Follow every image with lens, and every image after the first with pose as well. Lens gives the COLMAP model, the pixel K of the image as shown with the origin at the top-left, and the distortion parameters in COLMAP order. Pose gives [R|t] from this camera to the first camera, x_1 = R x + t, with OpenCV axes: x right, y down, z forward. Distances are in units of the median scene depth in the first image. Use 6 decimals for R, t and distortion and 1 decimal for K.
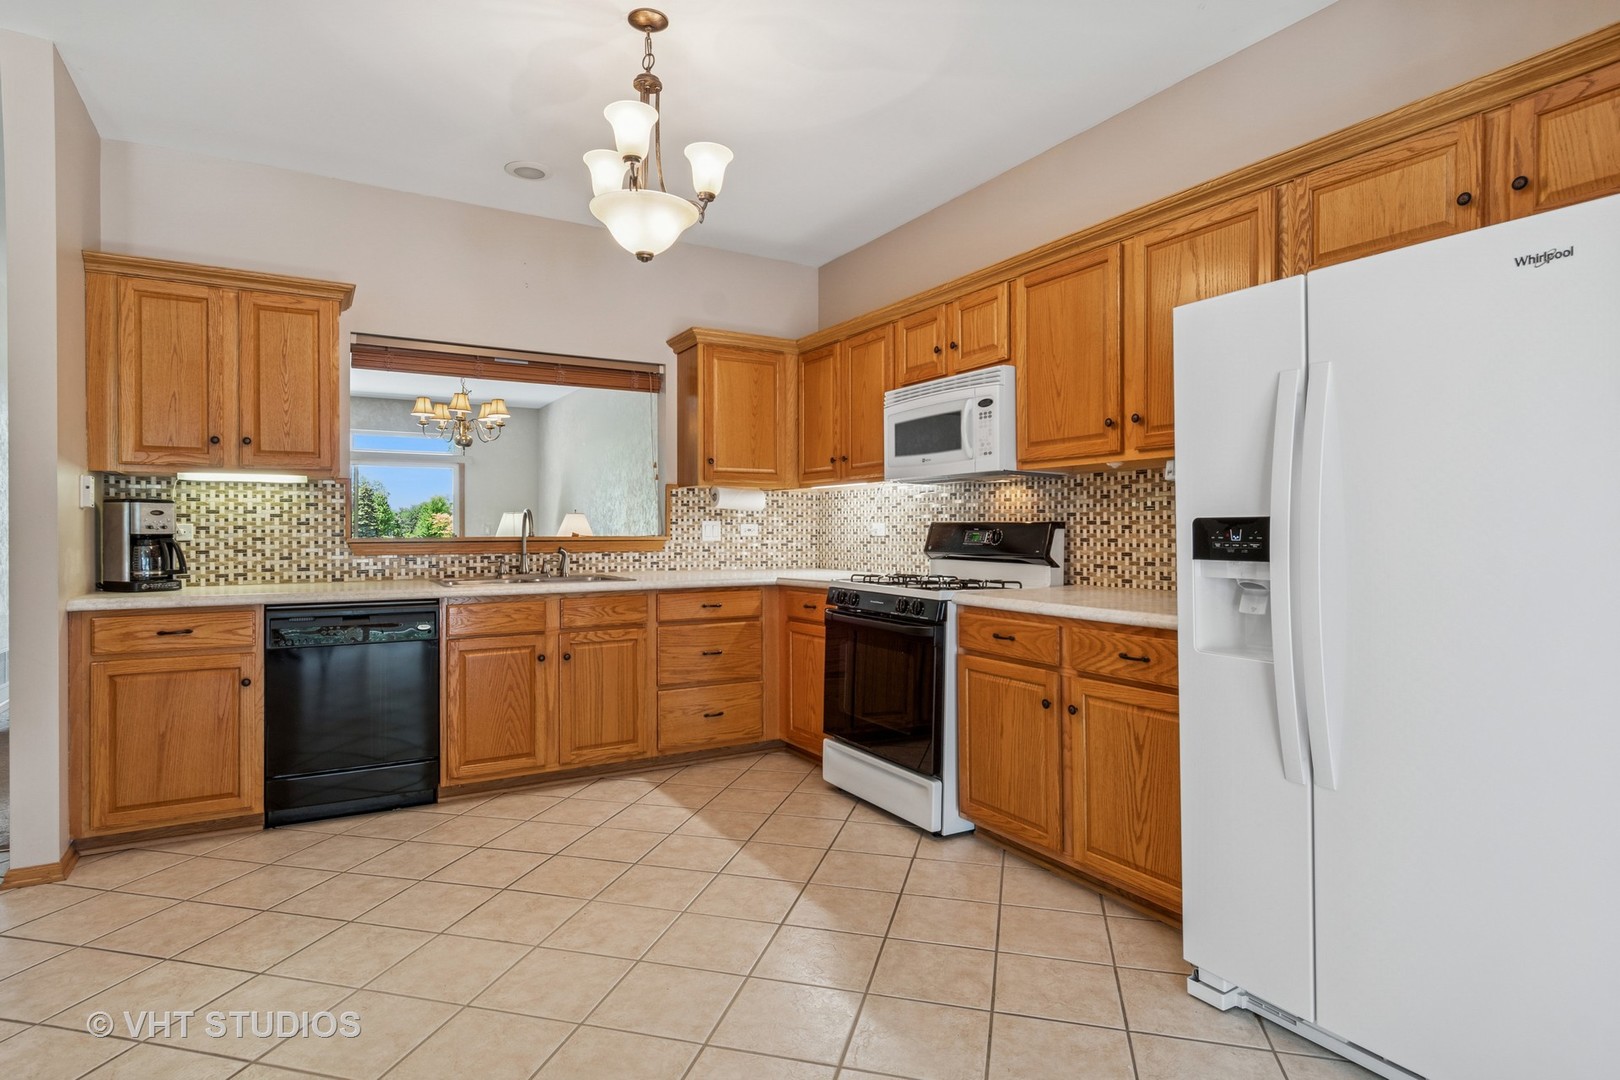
lens RADIAL K [[857.7, 0, 797.9], [0, 857.7, 532.2], [0, 0, 1]] dist [-0.000709, -0.003375]
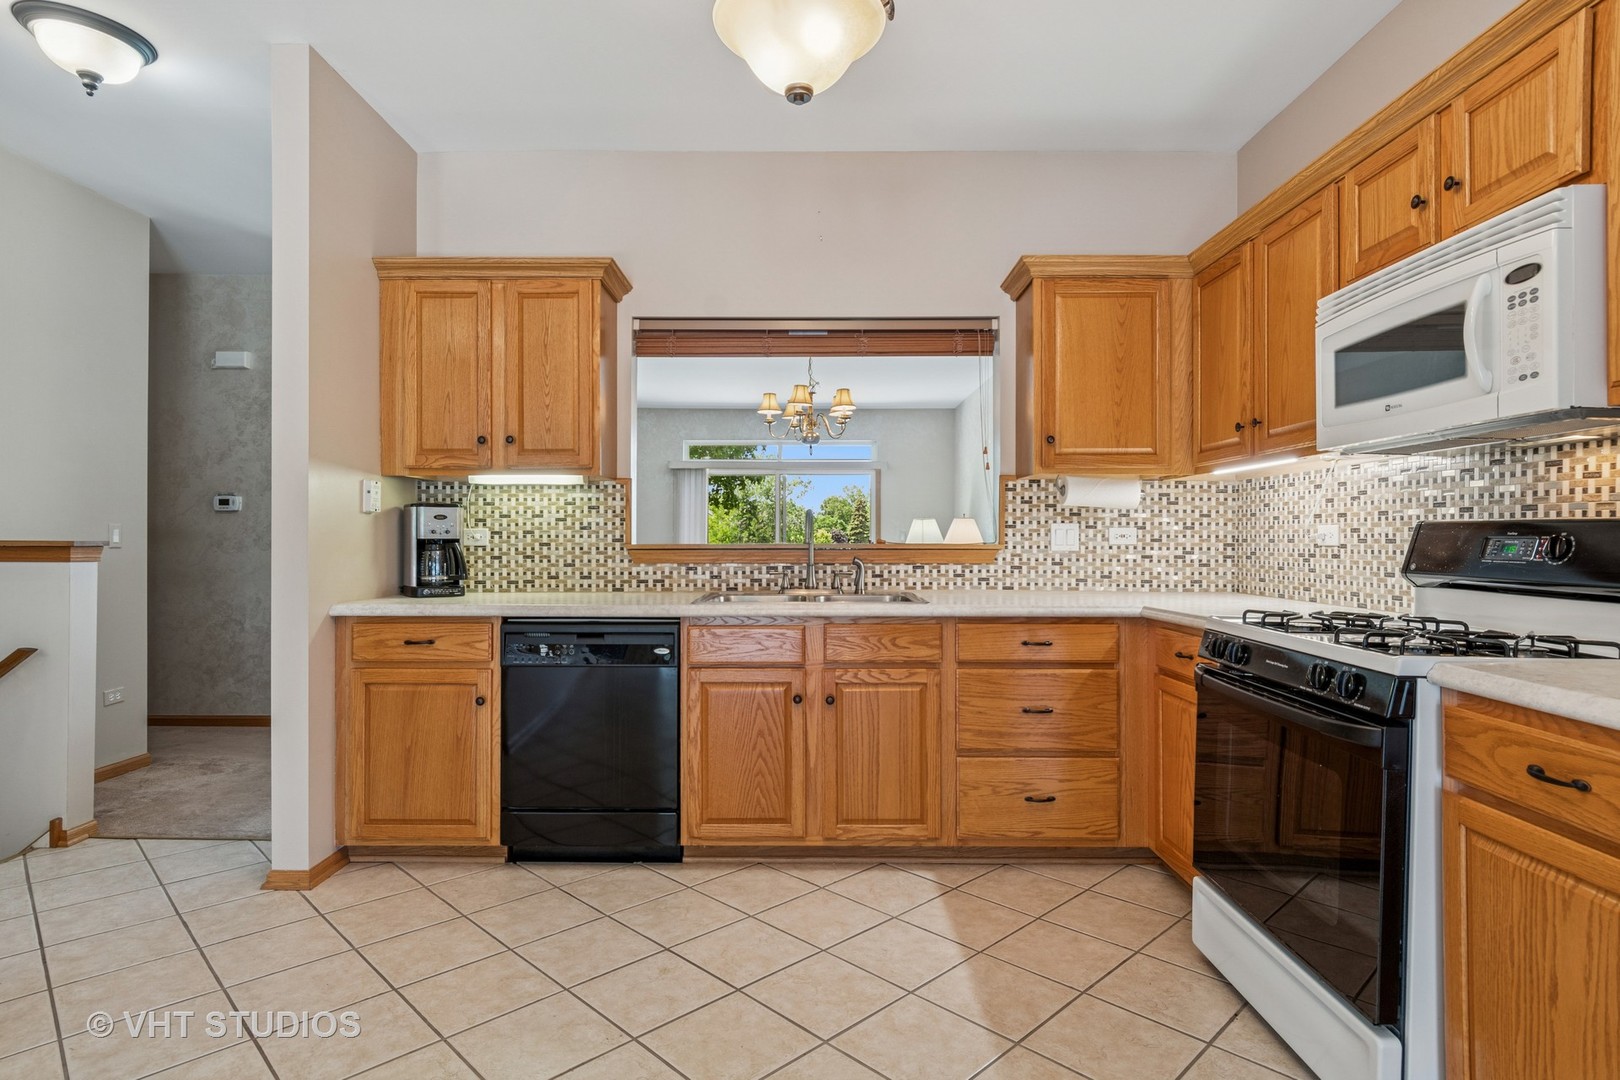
lens RADIAL K [[857.7, 0, 801.8], [0, 857.7, 537.4], [0, 0, 1]] dist [-0.000709, -0.003375]
pose [[0.861987, 0.001422, -0.506928, 0.110703], [-0.002798, 0.999994, -0.001954, 0.001176], [0.506922, 0.003103, 0.861986, 0.369665]]
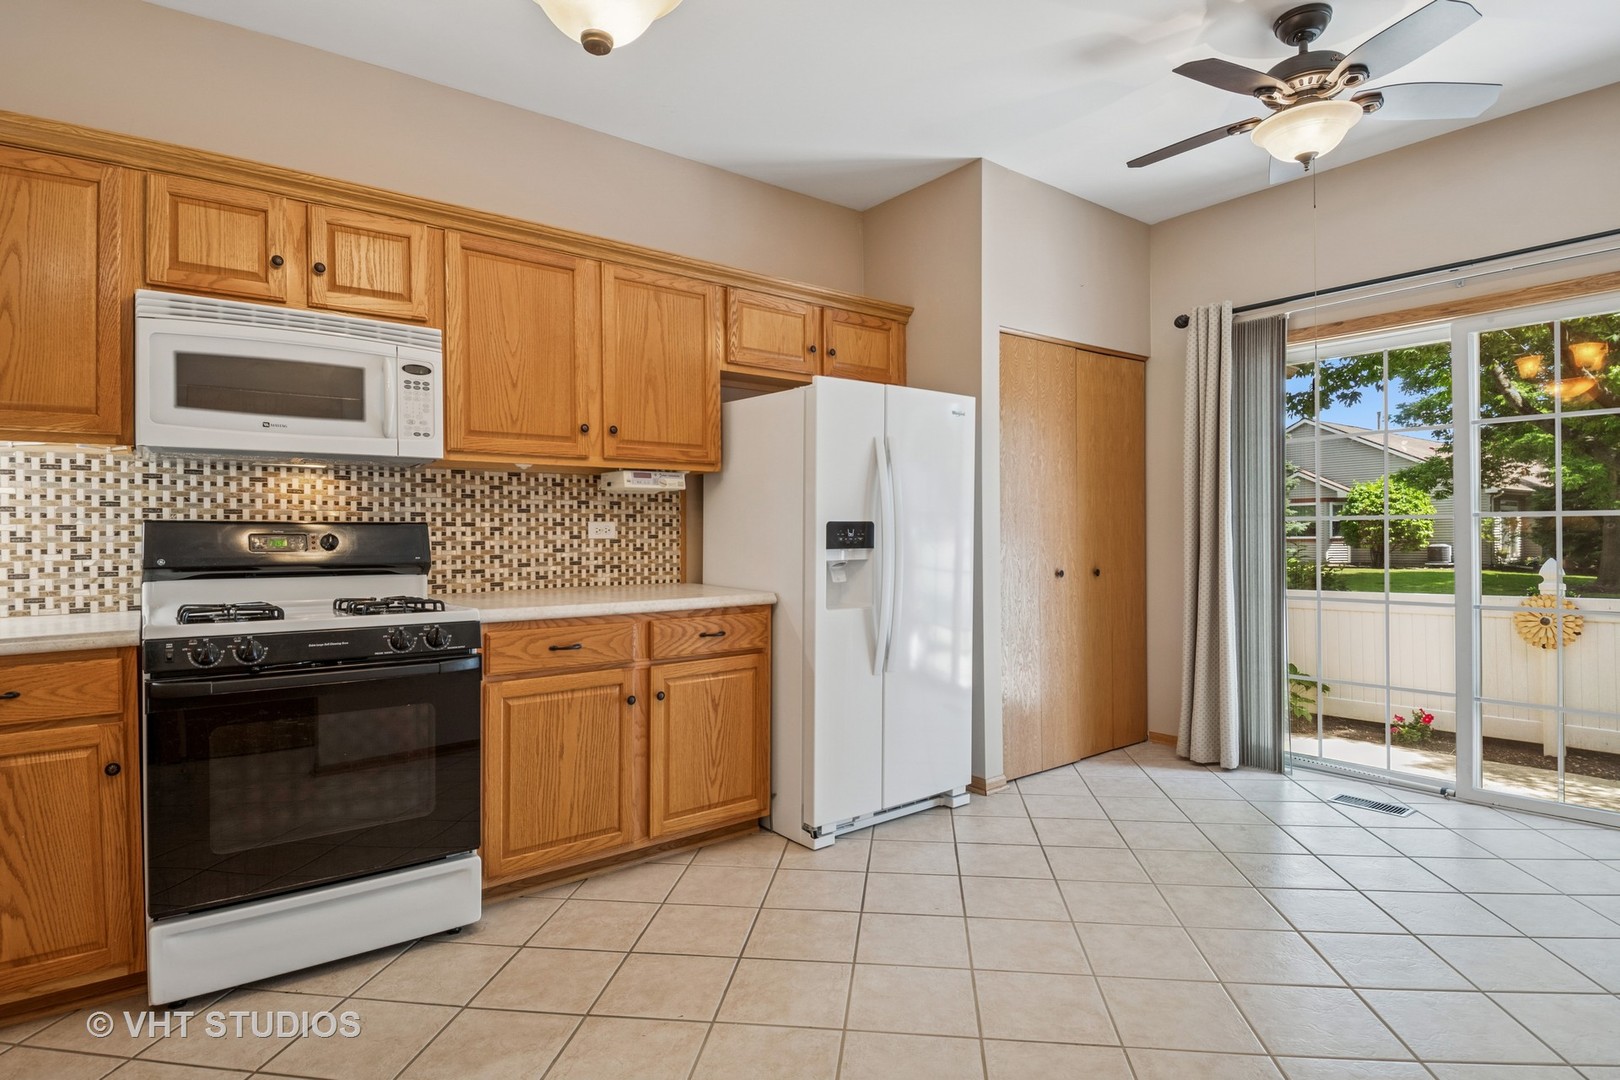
lens RADIAL K [[857.7, 0, 800.3], [0, 857.7, 536.2], [0, 0, 1]] dist [-0.000709, -0.003375]
pose [[-0.141406, -0.000651, 0.989951, -0.603886], [0.010034, 0.999947, 0.002091, 0.003469], [-0.989901, 0.010229, -0.141393, 0.758131]]
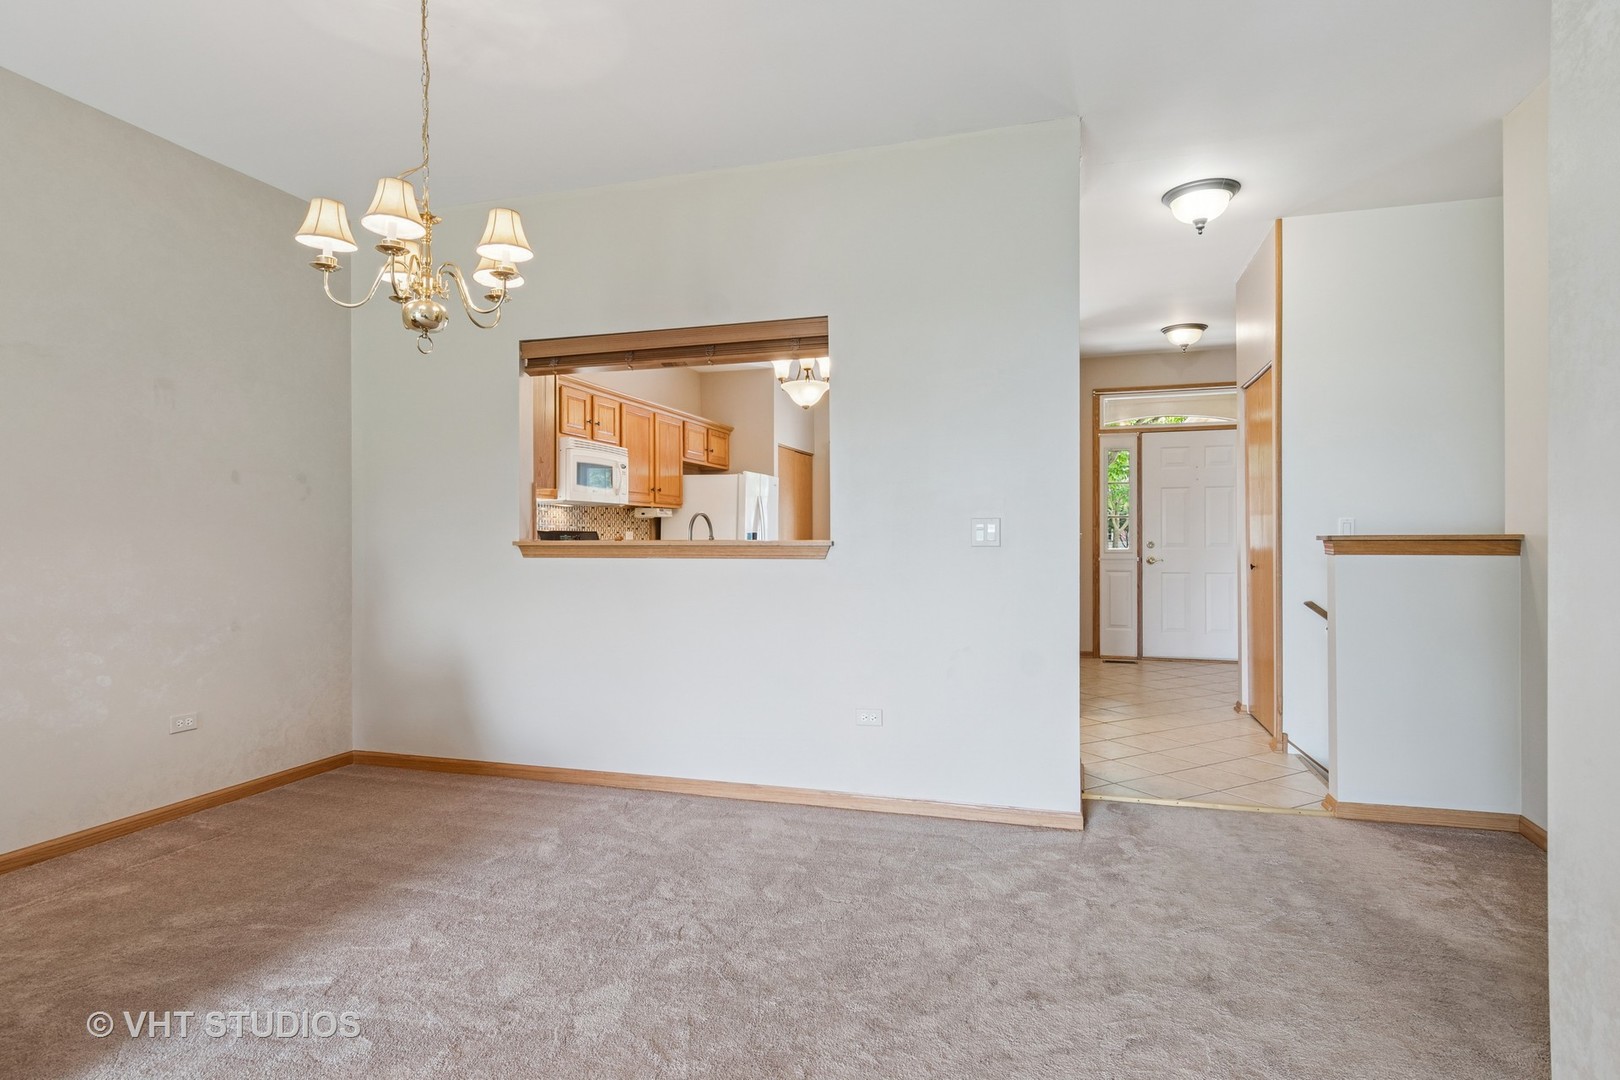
lens RADIAL K [[857.7, 0, 810.0], [0, 857.7, 539.2], [0, 0, 1]] dist [-0.000709, -0.003375]
pose [[-0.683235, 0.006809, 0.730167, -1.367758], [0.009723, 0.999953, -0.000227, 0.008463], [-0.730134, 0.006945, -0.683269, 1.930132]]
